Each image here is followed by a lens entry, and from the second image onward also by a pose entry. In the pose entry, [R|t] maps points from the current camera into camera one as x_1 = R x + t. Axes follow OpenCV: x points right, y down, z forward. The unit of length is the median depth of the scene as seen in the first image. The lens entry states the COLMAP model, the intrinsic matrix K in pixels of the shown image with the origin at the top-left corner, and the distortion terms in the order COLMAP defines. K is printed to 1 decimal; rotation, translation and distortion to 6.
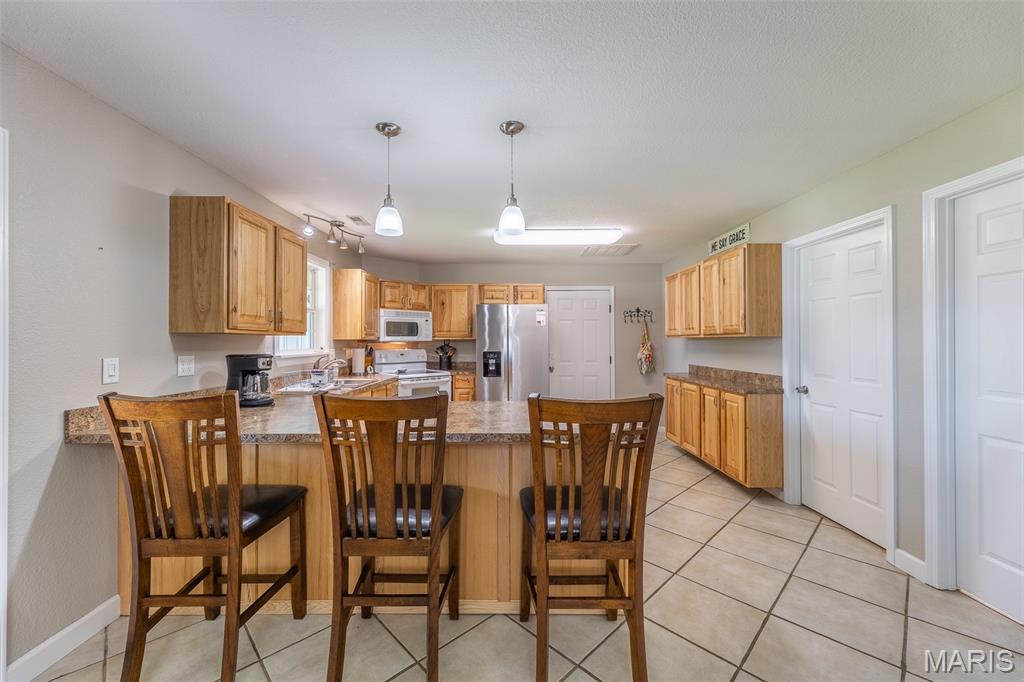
lens RADIAL K [[405.4, 0, 510.4], [0, 405.4, 339.4], [0, 0, 1]] dist [0.003293, -0.000031]
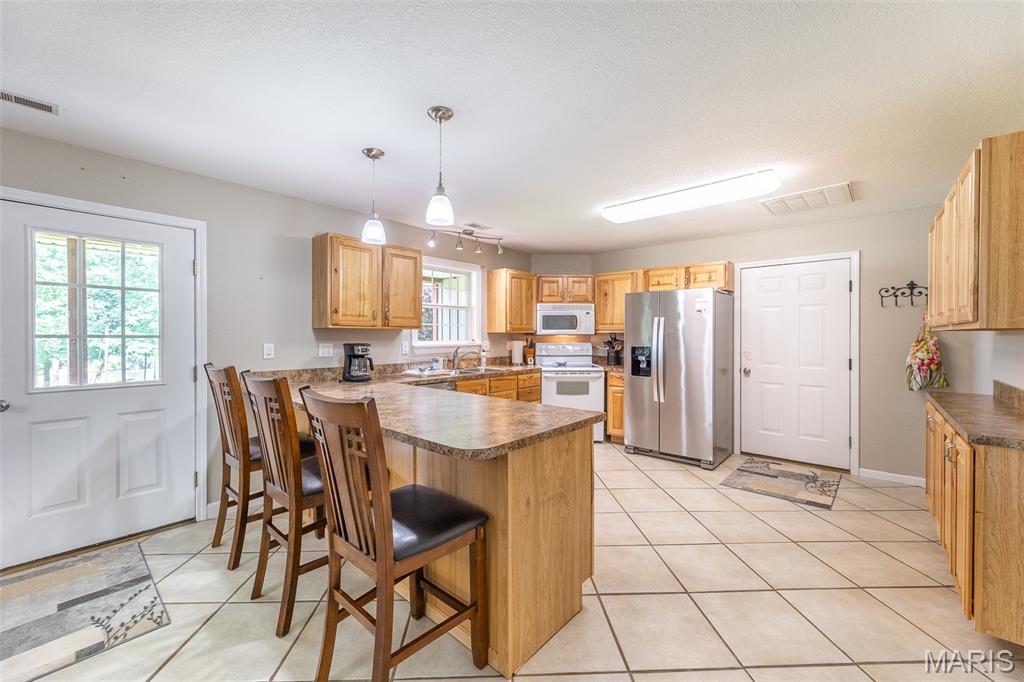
lens RADIAL K [[407.4, 0, 503.7], [0, 407.4, 337.5], [0, 0, 1]] dist [0.001635, -0.000153]
pose [[0.736585, 0.010364, -0.676266, 0.325589], [-0.001635, 0.999907, 0.013543, -0.001267], [0.676344, -0.008870, 0.736533, 0.160517]]
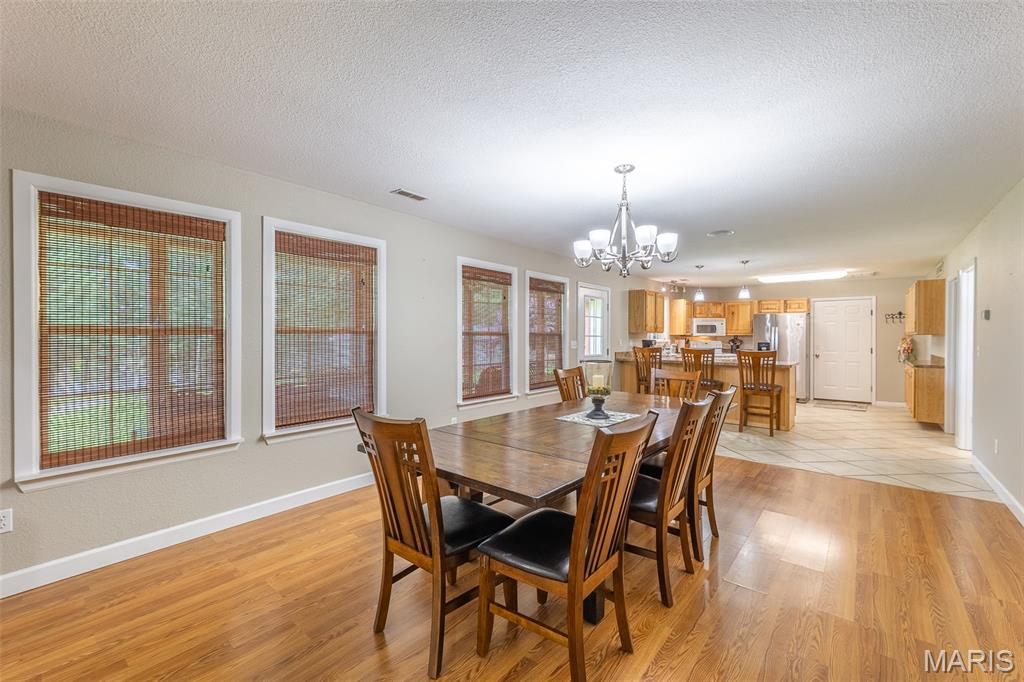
lens RADIAL K [[430.4, 0, 507.3], [0, 430.4, 336.5], [0, 0, 1]] dist [0.003151, 0.000081]
pose [[0.760999, 0.008180, -0.648701, 0.297318], [-0.005231, 0.999965, 0.006473, -0.000267], [0.648732, -0.001533, 0.761016, -1.013043]]
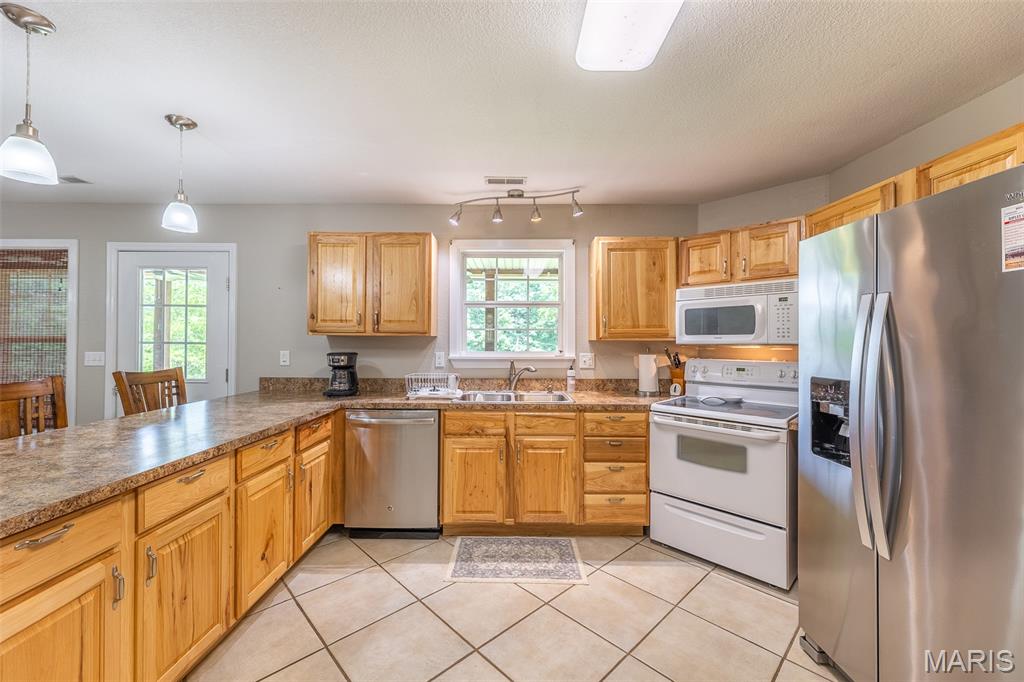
lens RADIAL K [[407.2, 0, 507.5], [0, 407.2, 339.0], [0, 0, 1]] dist [0.002471, 0.000113]
pose [[-0.019758, -0.003131, -0.999800, 0.274342], [-0.001655, 0.999994, -0.003099, 0.000032], [0.999803, 0.001593, -0.019763, 0.752758]]
